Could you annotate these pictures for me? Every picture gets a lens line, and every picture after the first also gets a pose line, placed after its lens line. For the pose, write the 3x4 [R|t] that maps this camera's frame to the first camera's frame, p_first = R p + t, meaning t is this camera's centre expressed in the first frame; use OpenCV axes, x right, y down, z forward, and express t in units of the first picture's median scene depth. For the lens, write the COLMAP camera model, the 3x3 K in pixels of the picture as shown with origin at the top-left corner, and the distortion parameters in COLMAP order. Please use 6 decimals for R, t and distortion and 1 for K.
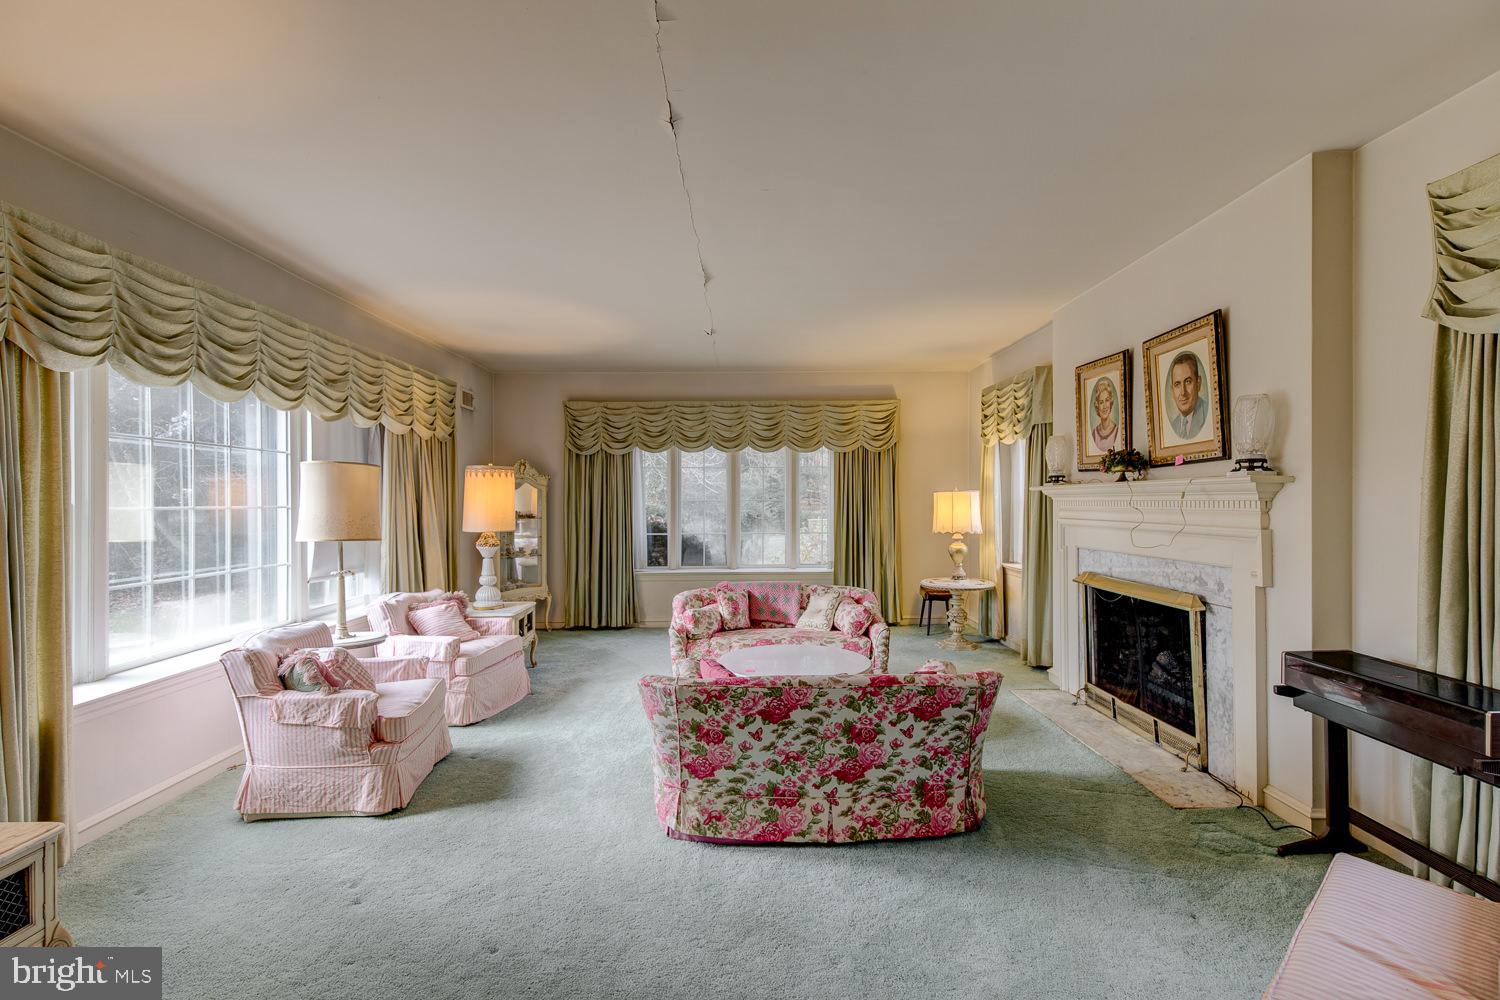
lens RADIAL K [[677.4, 0, 753.3], [0, 677.4, 503.6], [0, 0, 1]] dist [0.009800, -0.000310]
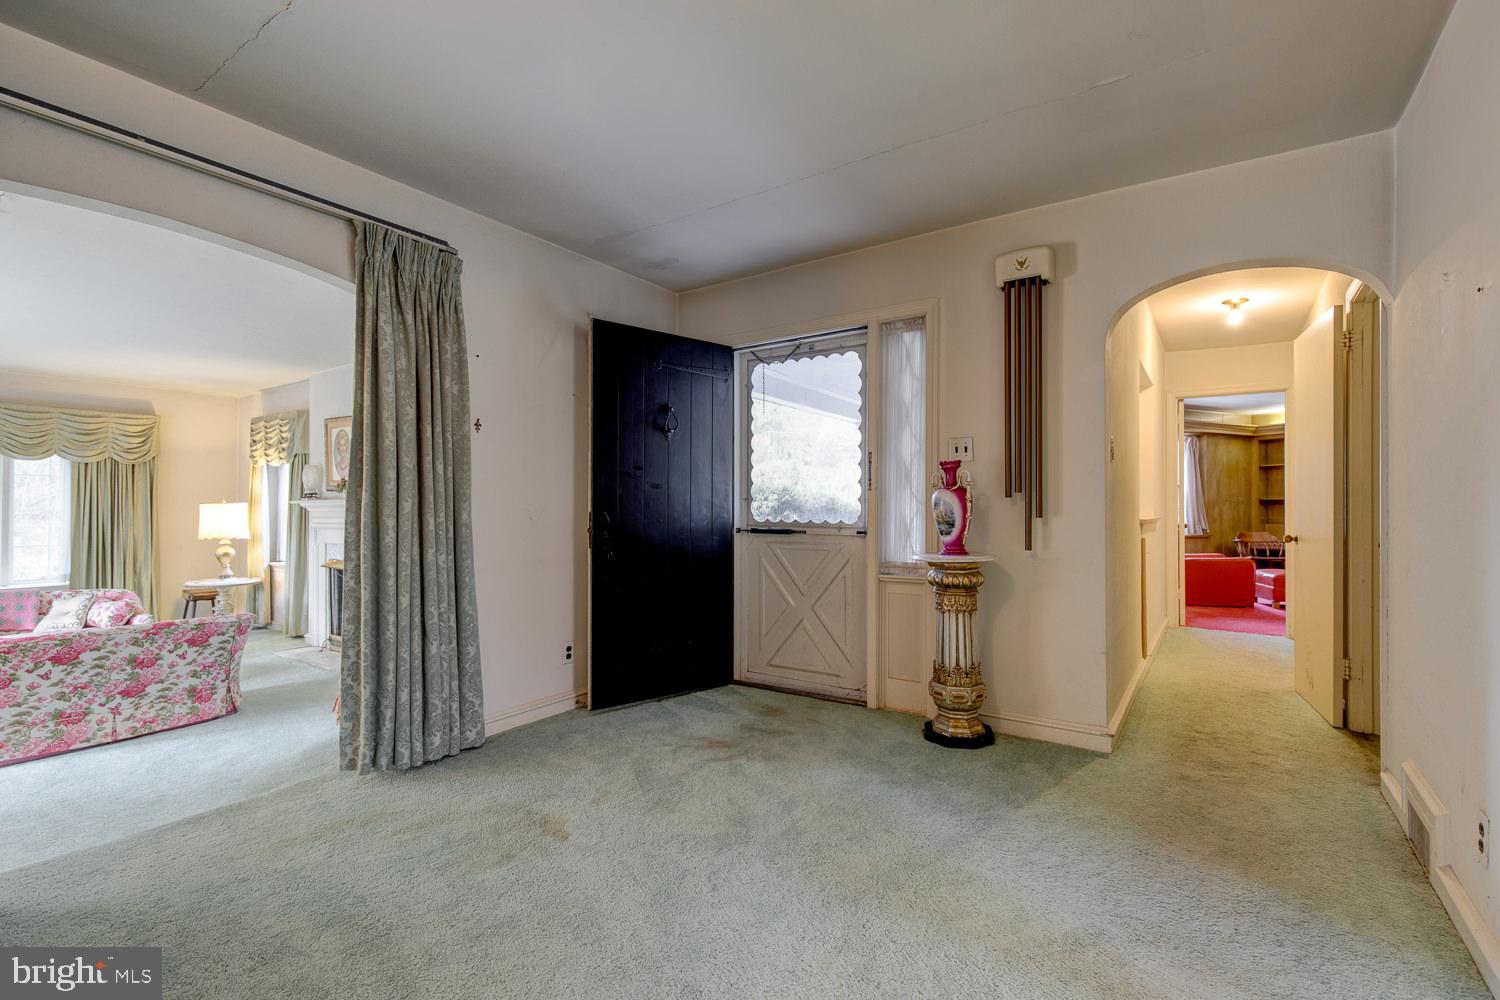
lens RADIAL K [[677.4, 0, 753.3], [0, 677.4, 503.6], [0, 0, 1]] dist [0.009800, -0.000310]
pose [[0.583047, 0.010239, 0.812374, -0.173743], [0.004183, 0.999869, -0.015605, 0.006517], [-0.812428, 0.012497, 0.582928, -0.603230]]
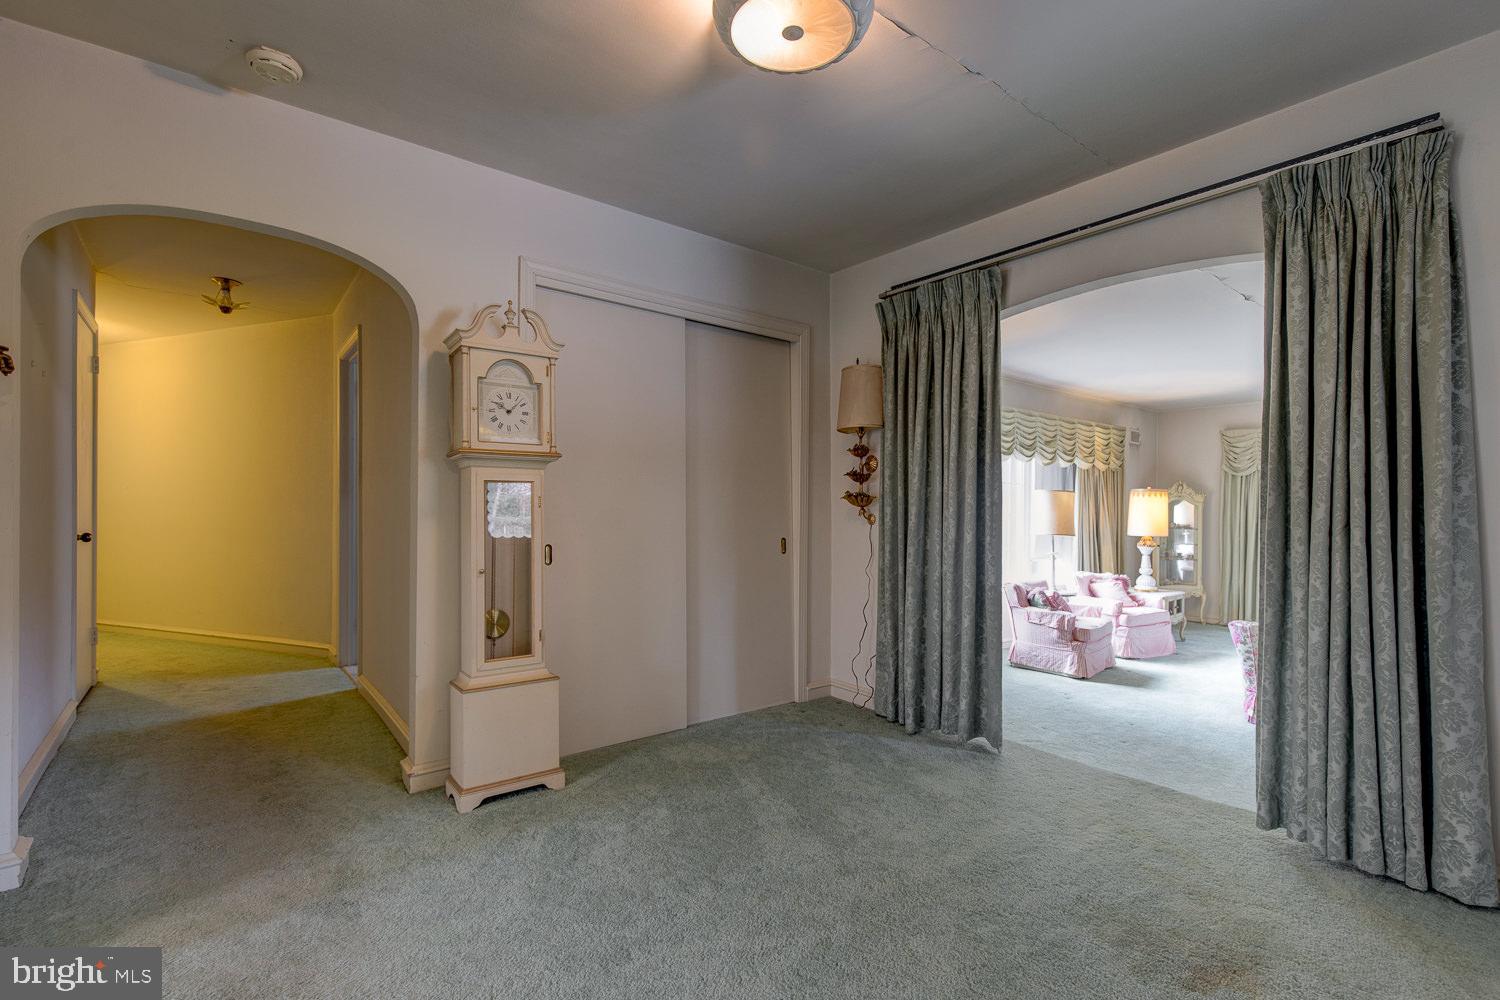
lens RADIAL K [[691.1, 0, 766.2], [0, 691.1, 503.6], [0, 0, 1]] dist [0.008897, -0.000475]
pose [[0.620979, 0.005291, -0.783809, 0.284638], [-0.019834, 0.999763, -0.008965, 0.003440], [0.783576, 0.021113, 0.620937, -0.590832]]
